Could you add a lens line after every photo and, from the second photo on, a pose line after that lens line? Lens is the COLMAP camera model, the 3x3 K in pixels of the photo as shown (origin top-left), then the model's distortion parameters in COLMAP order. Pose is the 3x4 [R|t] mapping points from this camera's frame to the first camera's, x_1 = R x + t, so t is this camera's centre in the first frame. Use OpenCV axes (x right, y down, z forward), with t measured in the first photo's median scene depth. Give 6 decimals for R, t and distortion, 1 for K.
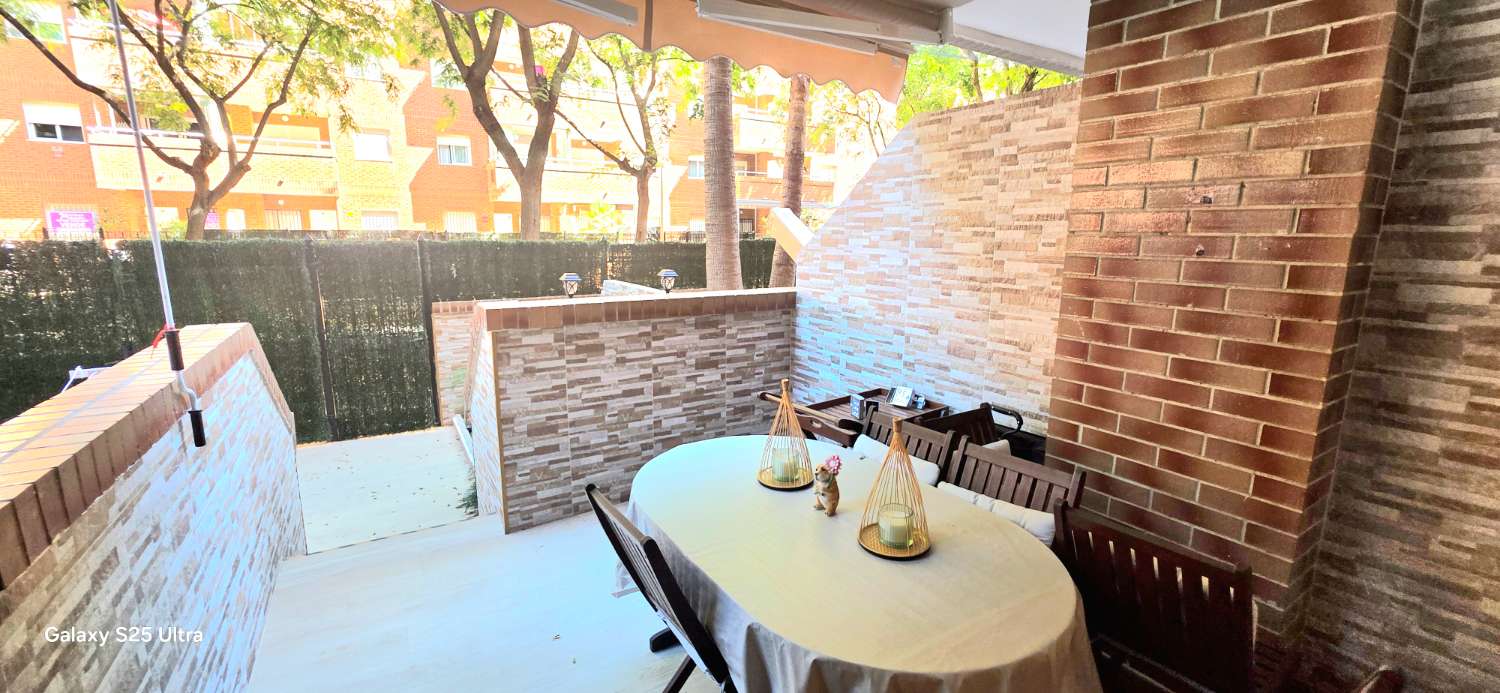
lens RADIAL K [[602.7, 0, 745.3], [0, 602.7, 338.6], [0, 0, 1]] dist [0.001071, 0.000244]
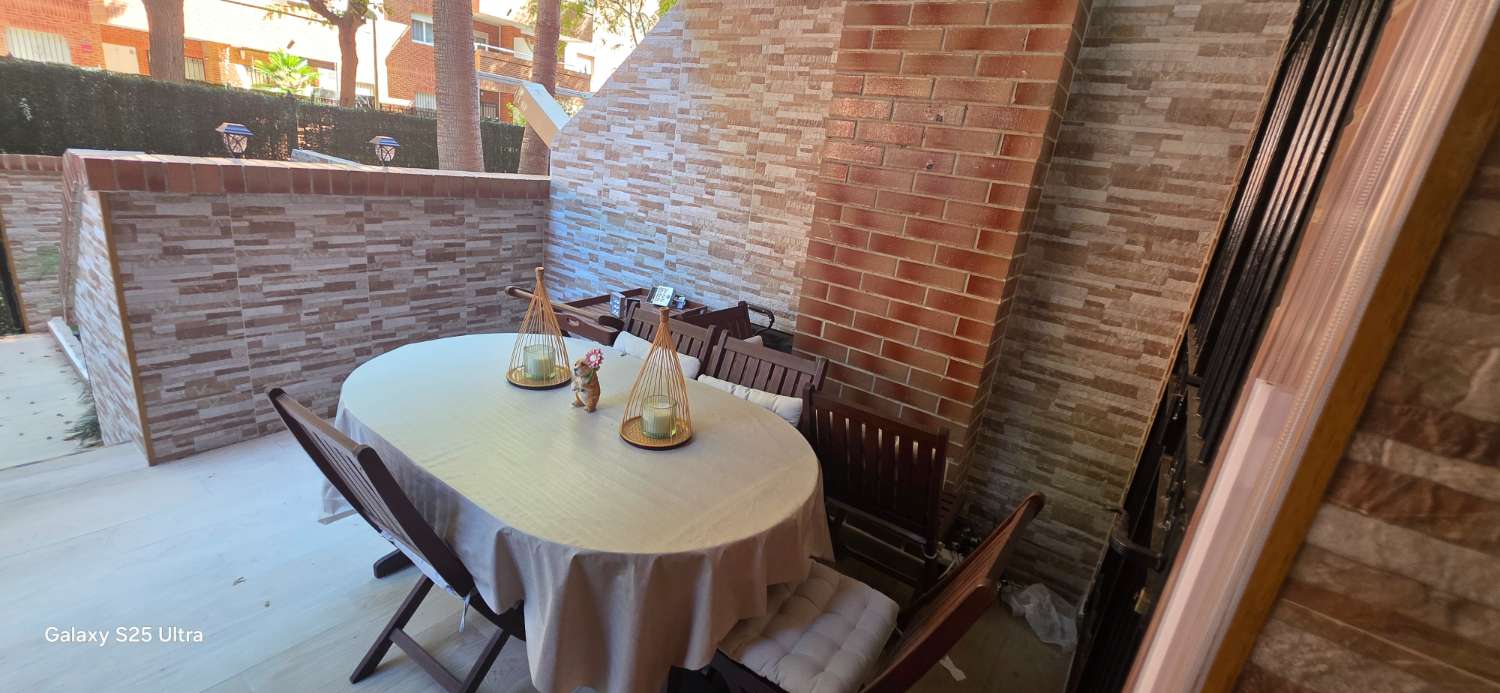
lens RADIAL K [[602.7, 0, 746.7], [0, 602.7, 340.8], [0, 0, 1]] dist [0.001071, 0.000244]
pose [[0.919557, -0.008238, 0.392869, -0.002513], [-0.050966, 0.988835, 0.140028, 0.027673], [-0.389636, -0.148787, 0.908871, 0.044823]]
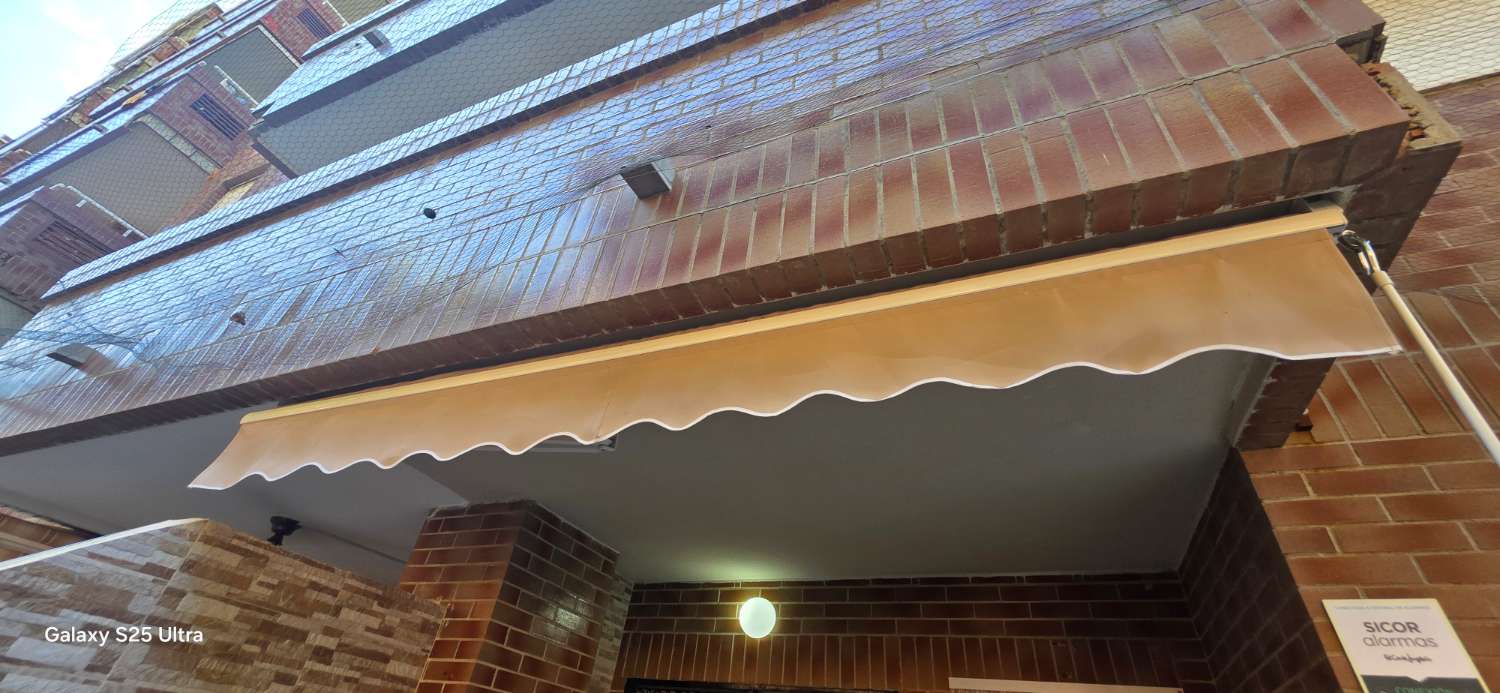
lens RADIAL K [[602.7, 0, 751.7], [0, 602.7, 342.3], [0, 0, 1]] dist [0.001071, 0.000244]
pose [[-0.572920, 0.442553, 0.689862, -0.634684], [0.045564, 0.857590, -0.512312, -0.222131], [-0.818344, -0.262081, -0.511495, 1.079356]]
